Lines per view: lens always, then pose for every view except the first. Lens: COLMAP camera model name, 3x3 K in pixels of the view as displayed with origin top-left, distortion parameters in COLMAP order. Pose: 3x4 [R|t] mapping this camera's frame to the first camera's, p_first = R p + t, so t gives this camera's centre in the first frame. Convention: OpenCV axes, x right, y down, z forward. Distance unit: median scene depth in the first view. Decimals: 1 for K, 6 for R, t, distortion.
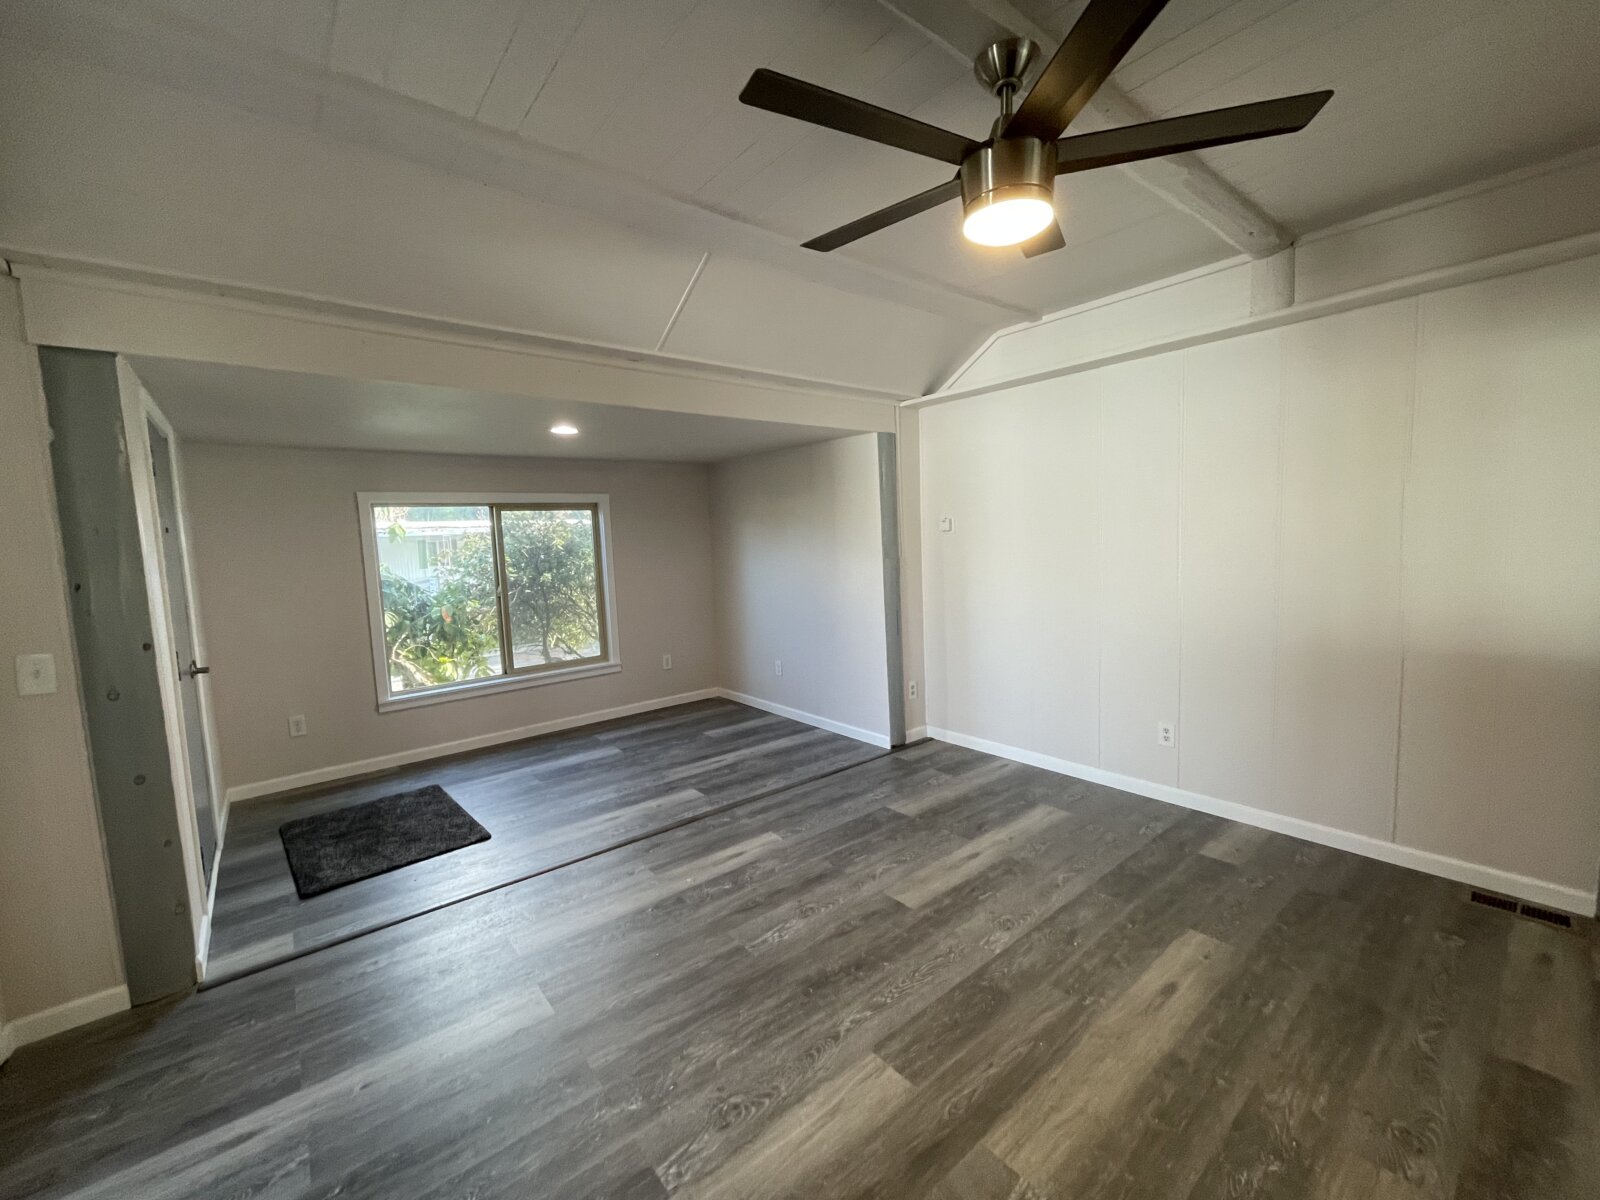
lens RADIAL K [[656.5, 0, 805.5], [0, 656.5, 587.0], [0, 0, 1]] dist [0.003580, -0.001699]
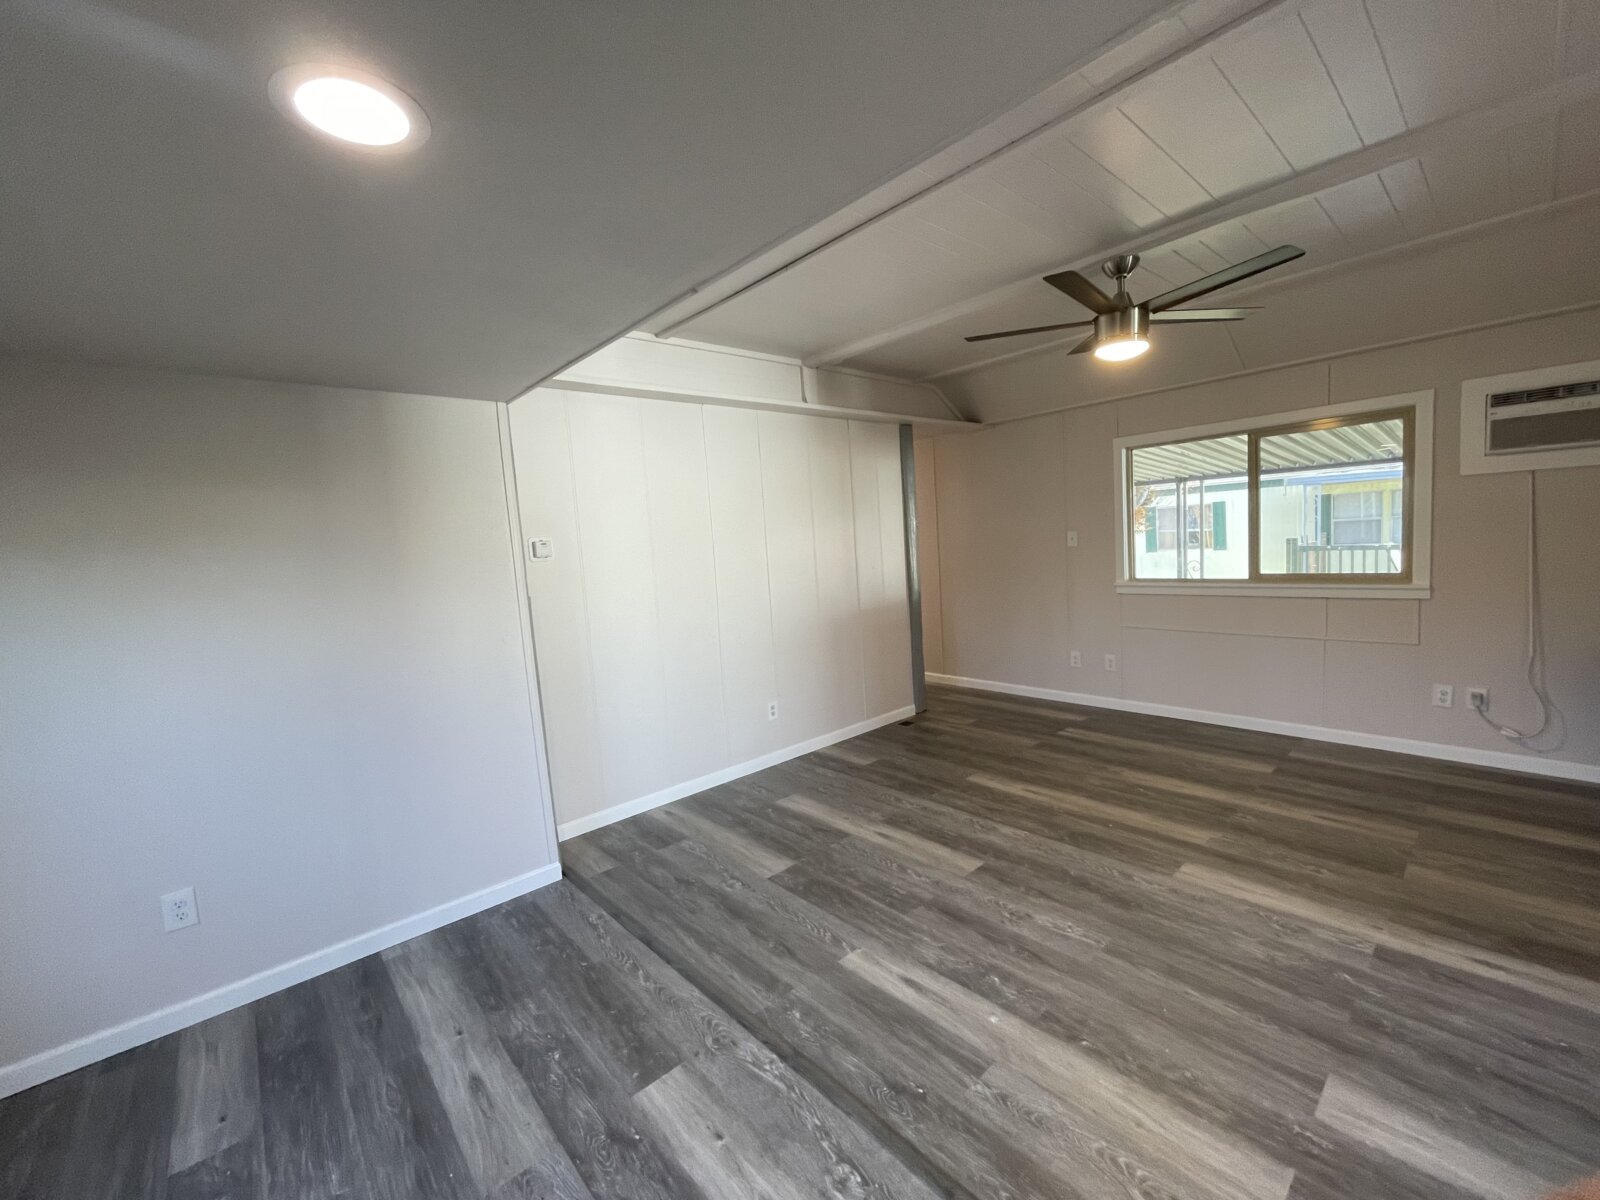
lens RADIAL K [[656.5, 0, 800.0], [0, 656.5, 583.8], [0, 0, 1]] dist [0.003580, -0.001699]
pose [[-0.033551, -0.030765, 0.998963, -0.768848], [0.142700, 0.989138, 0.035255, -0.056414], [-0.989197, 0.143735, -0.028796, 1.047368]]
